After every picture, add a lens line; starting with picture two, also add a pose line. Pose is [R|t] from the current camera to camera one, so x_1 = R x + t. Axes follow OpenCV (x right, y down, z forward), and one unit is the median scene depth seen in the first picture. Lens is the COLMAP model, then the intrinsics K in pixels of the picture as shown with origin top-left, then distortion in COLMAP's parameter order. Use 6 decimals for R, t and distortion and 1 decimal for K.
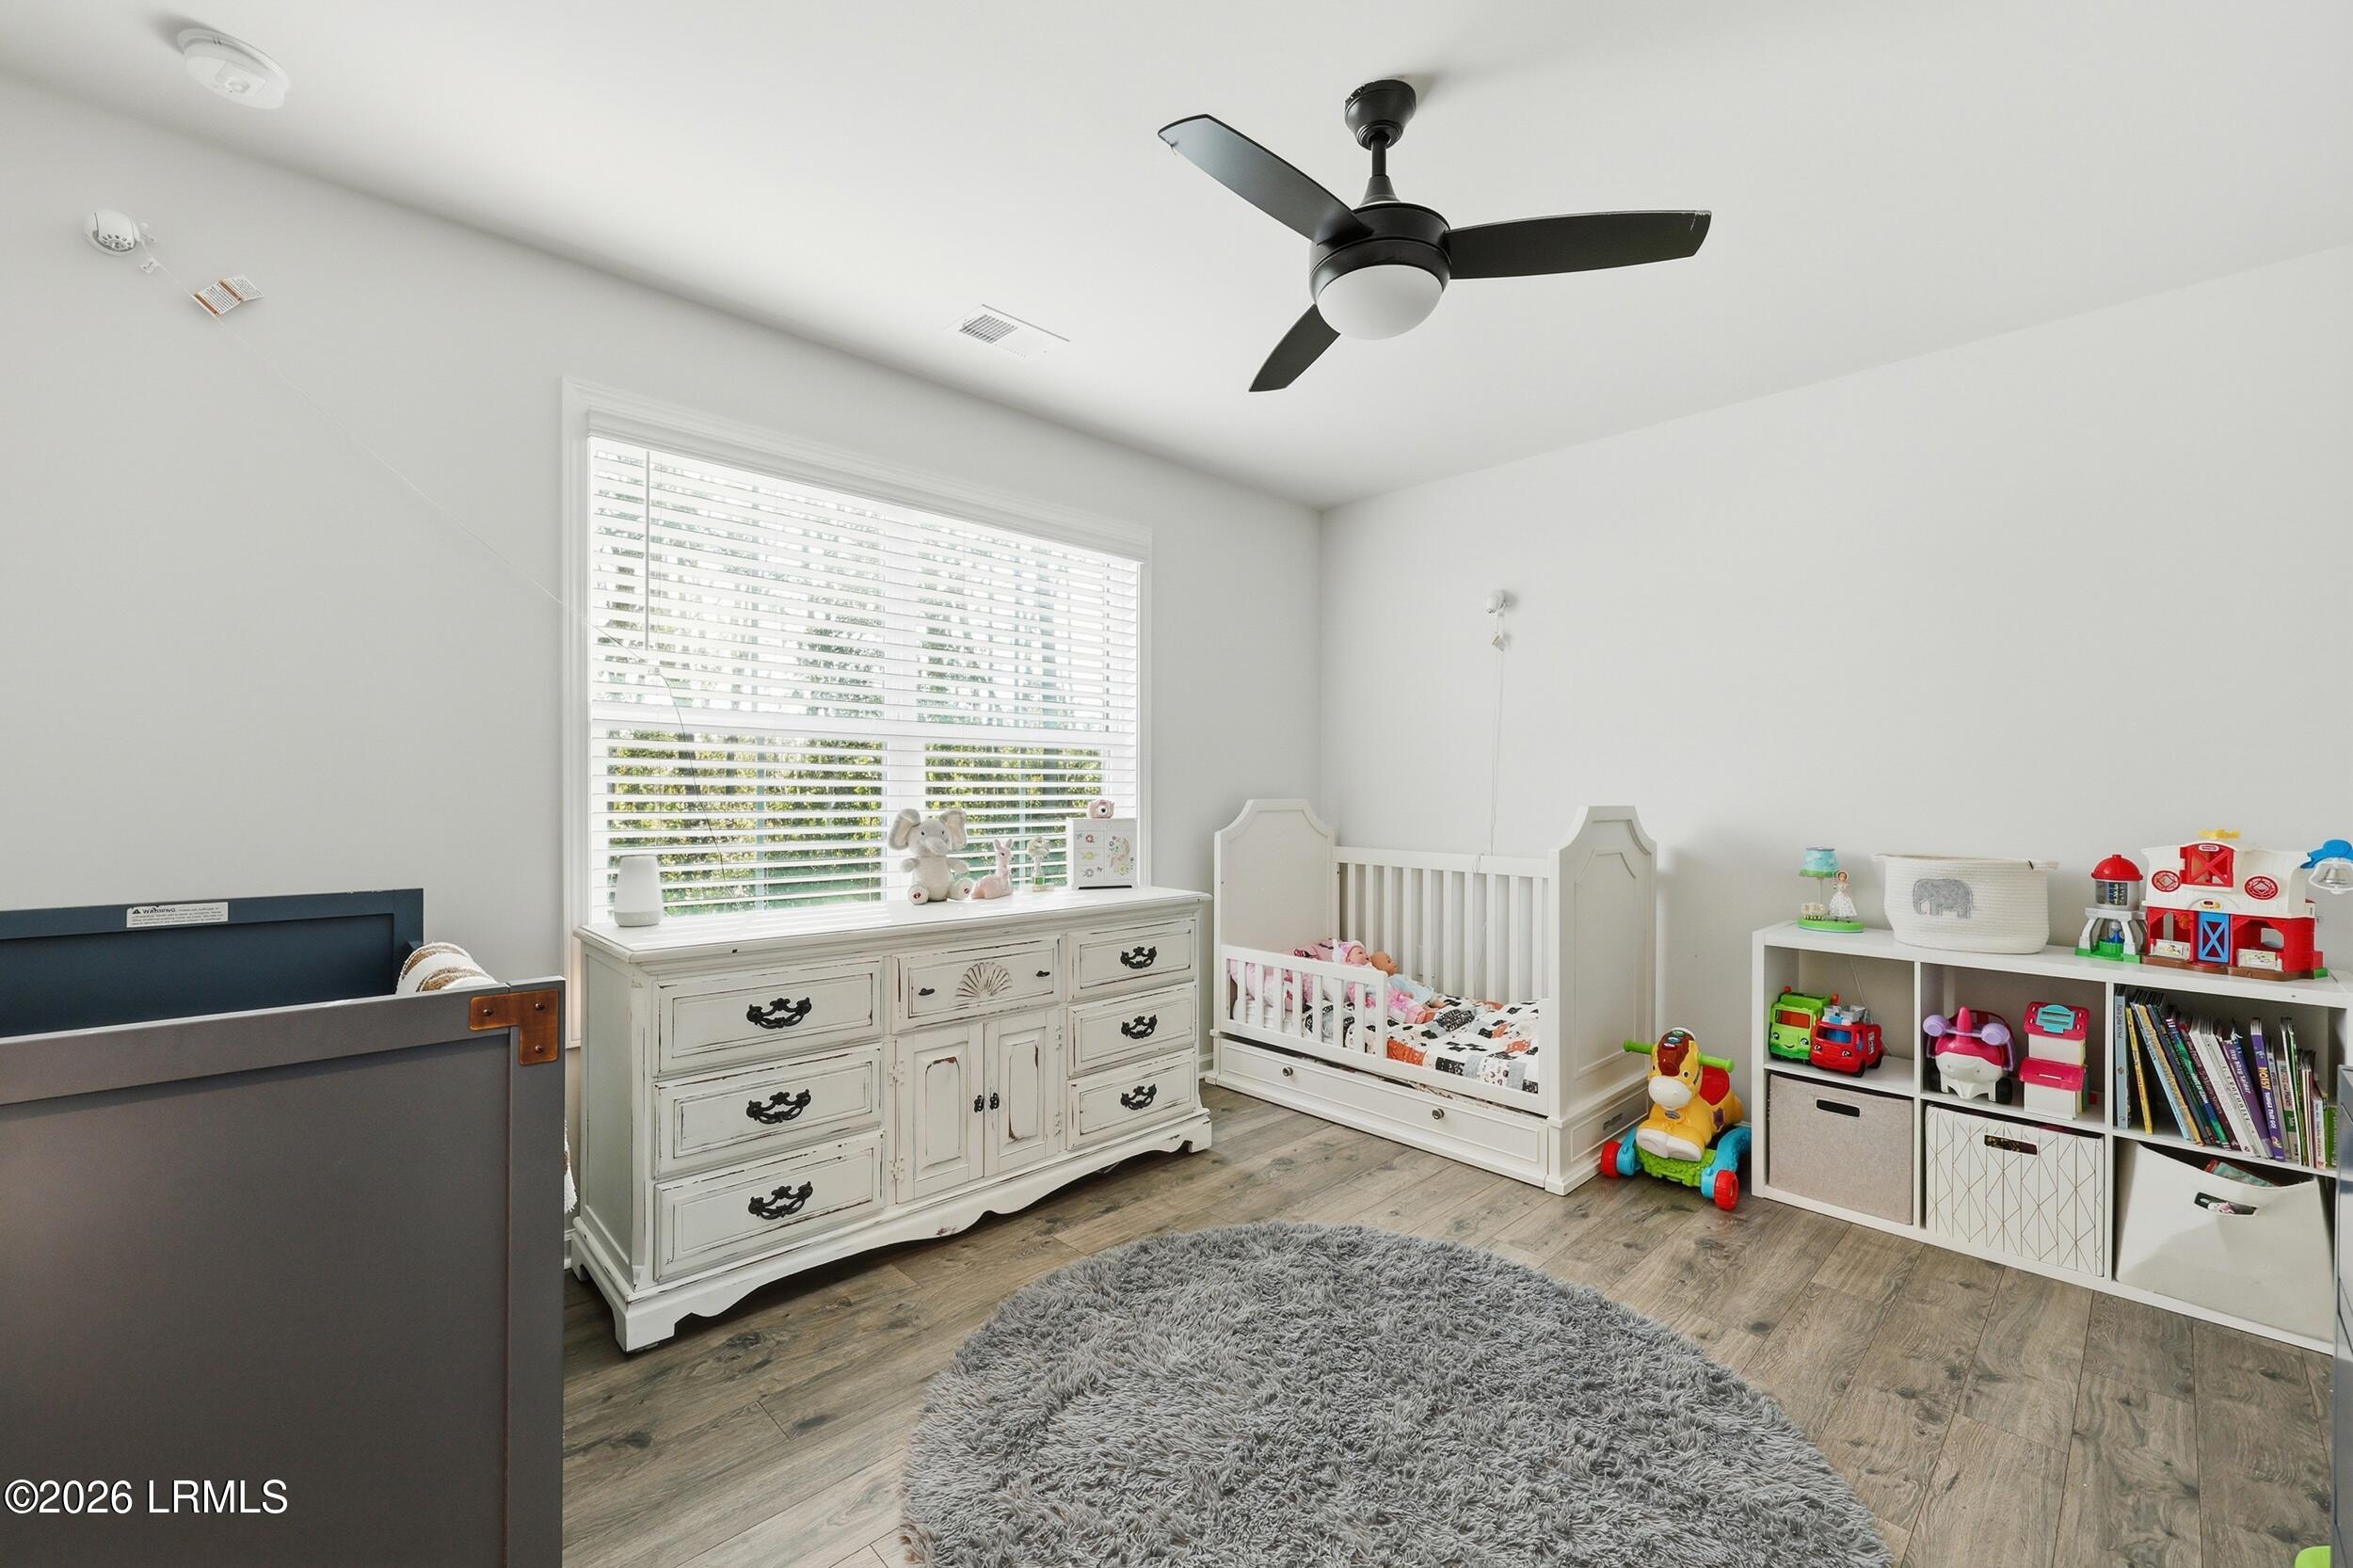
lens RADIAL K [[967.4, 0, 1183.6], [0, 967.4, 790.1], [0, 0, 1]] dist [0.003289, 0.000557]
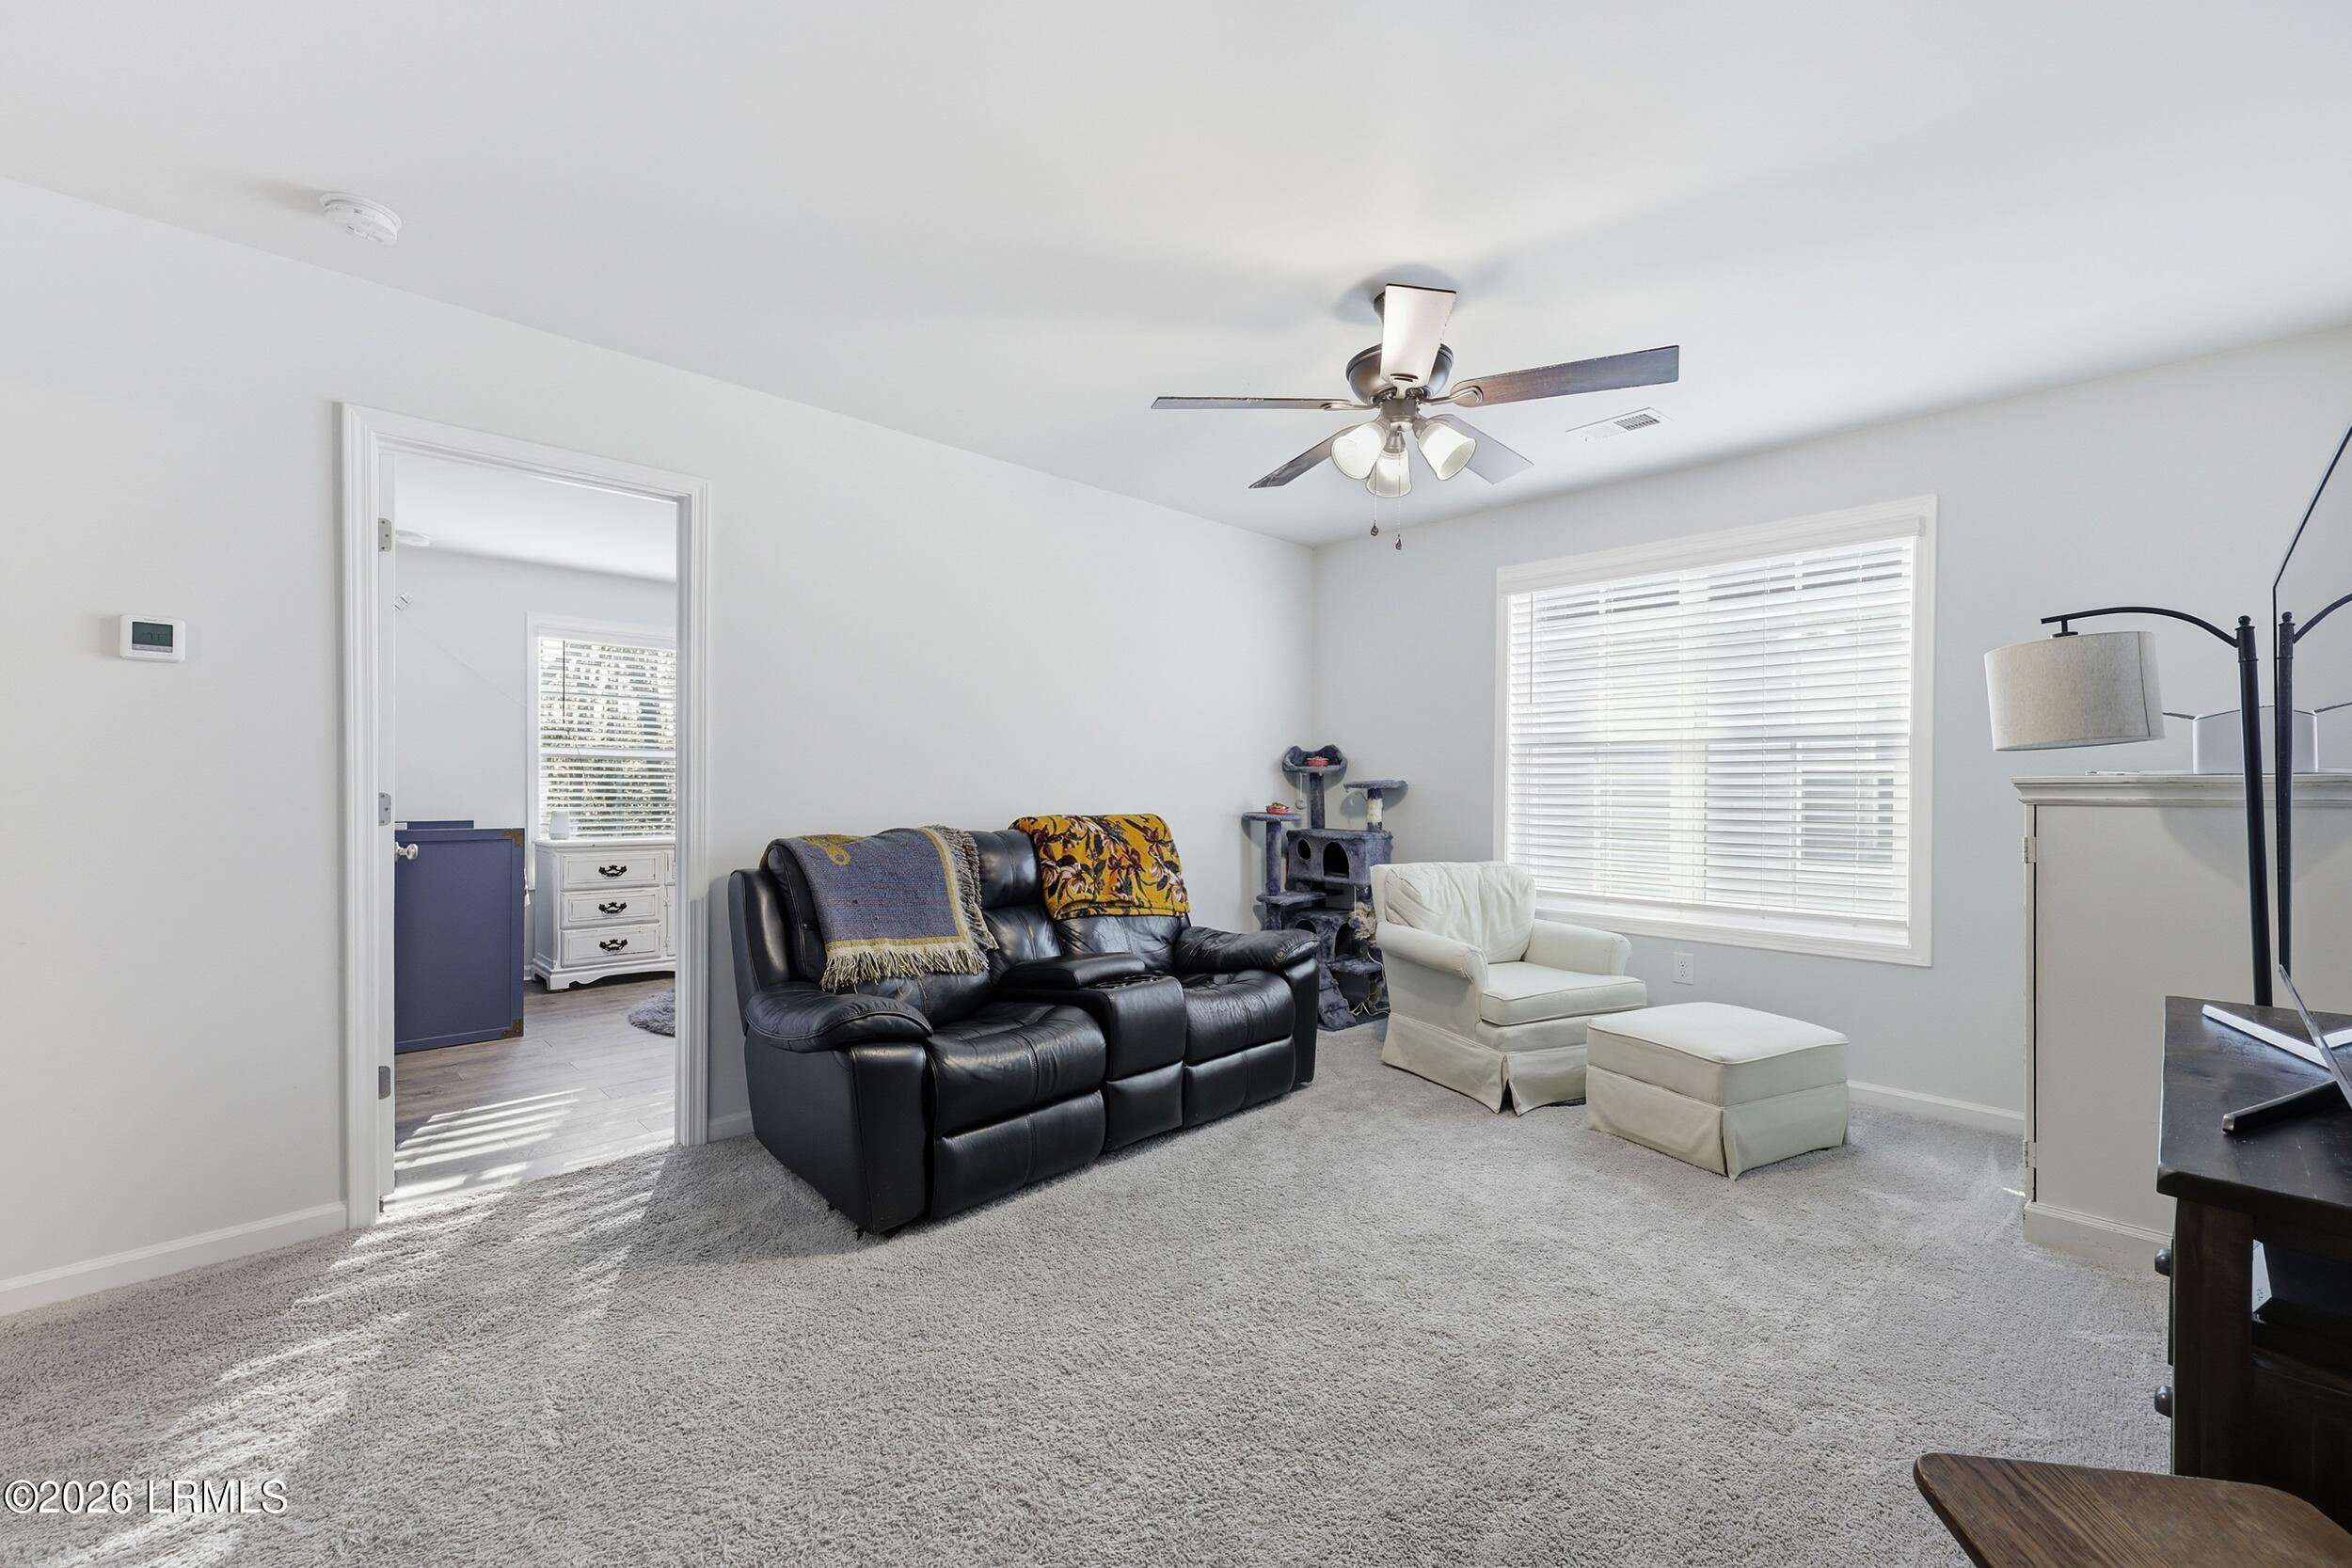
lens RADIAL K [[966.9, 0, 1168.5], [0, 966.9, 785.1], [0, 0, 1]] dist [0.003289, 0.000557]
pose [[0.998984, 0.008722, 0.044212, 0.945942], [-0.008618, 0.999960, -0.002551, -0.003981], [-0.044233, 0.002167, 0.999019, -1.643152]]
